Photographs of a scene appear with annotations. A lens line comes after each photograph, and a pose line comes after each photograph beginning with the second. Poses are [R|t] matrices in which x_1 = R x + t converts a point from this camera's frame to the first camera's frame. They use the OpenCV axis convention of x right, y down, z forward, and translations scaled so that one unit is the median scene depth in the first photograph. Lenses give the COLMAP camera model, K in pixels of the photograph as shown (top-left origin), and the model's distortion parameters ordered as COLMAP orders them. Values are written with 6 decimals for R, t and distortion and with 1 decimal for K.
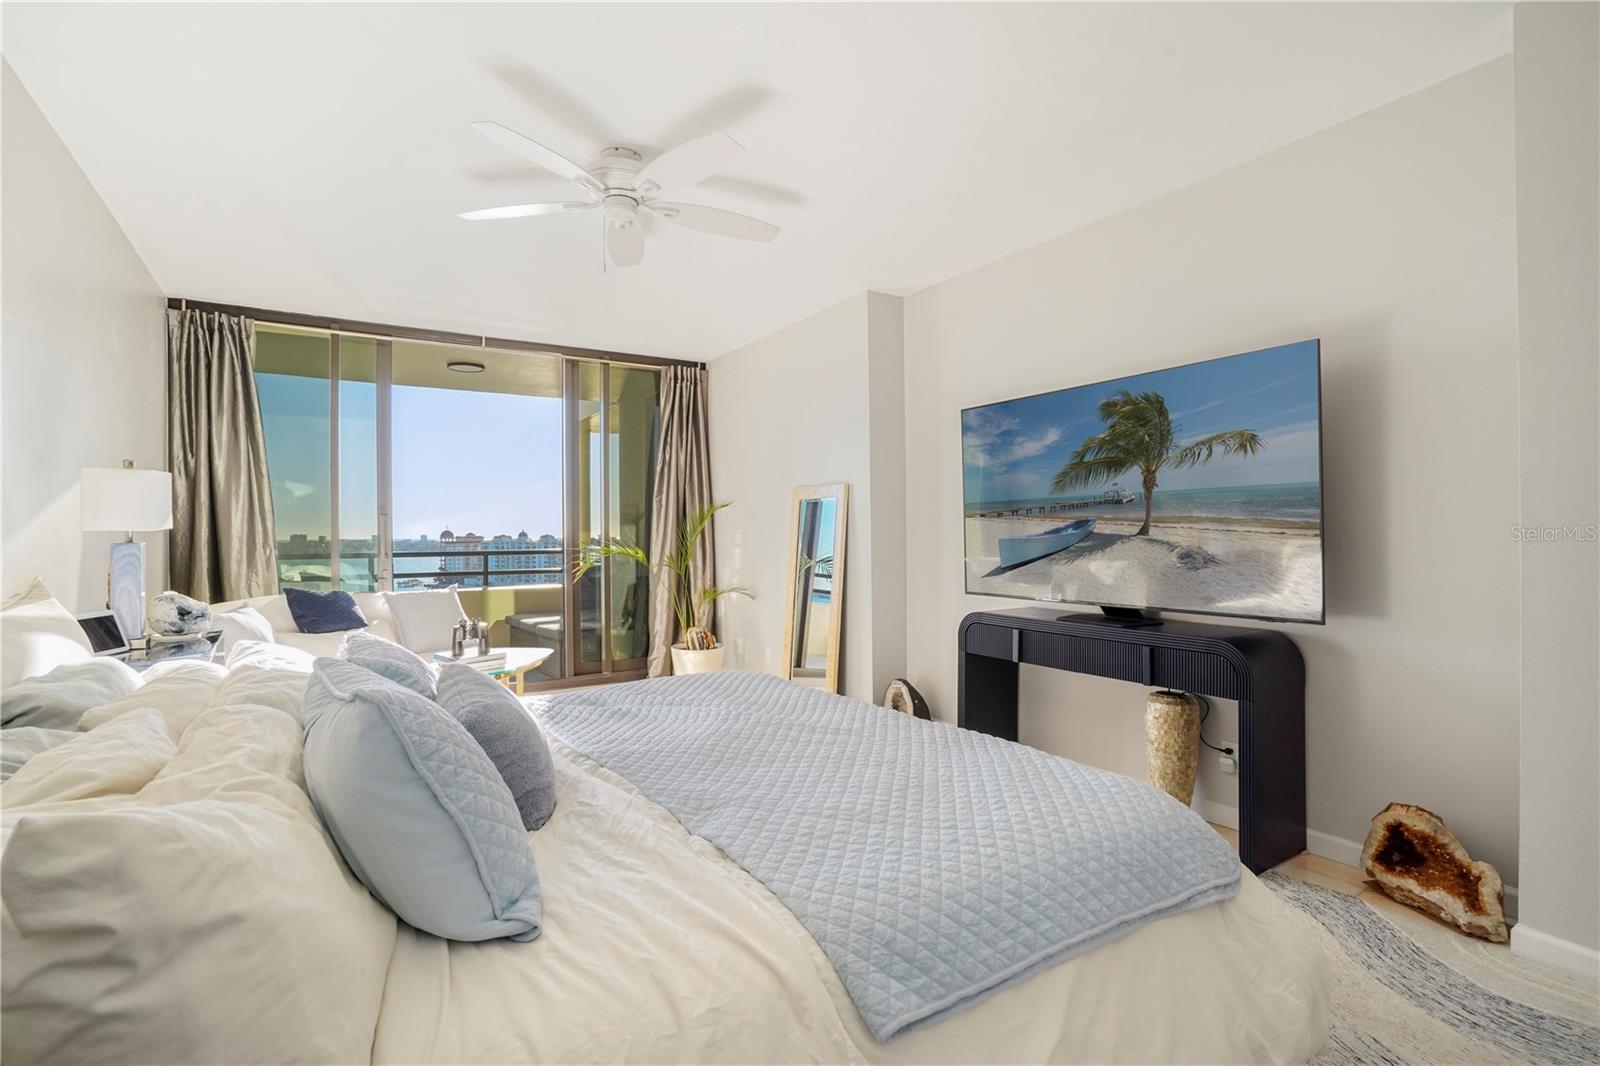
lens RADIAL K [[749.7, 0, 801.0], [0, 749.7, 532.1], [0, 0, 1]] dist [-0.037490, 0.010987]
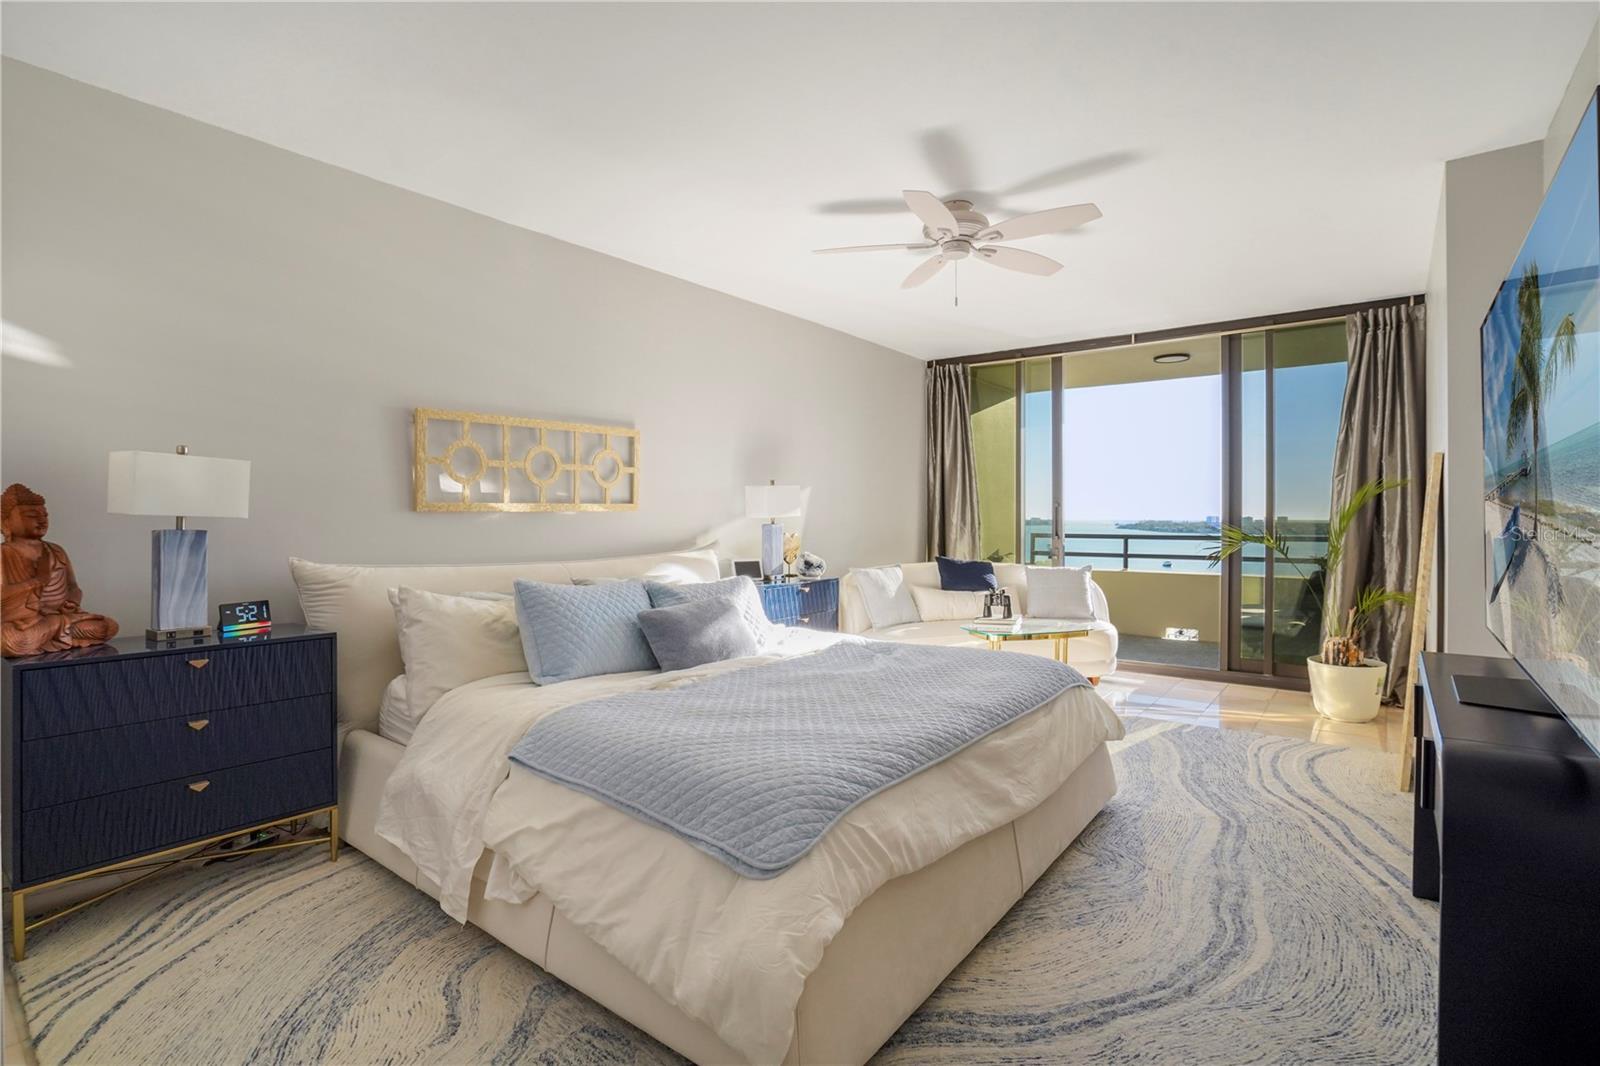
lens RADIAL K [[749.7, 0, 790.6], [0, 749.7, 526.5], [0, 0, 1]] dist [-0.037490, 0.010987]
pose [[0.328303, 0.021031, -0.944338, 0.440859], [-0.001313, 0.999761, 0.021809, -0.009904], [0.944572, -0.005920, 0.328252, 0.192123]]
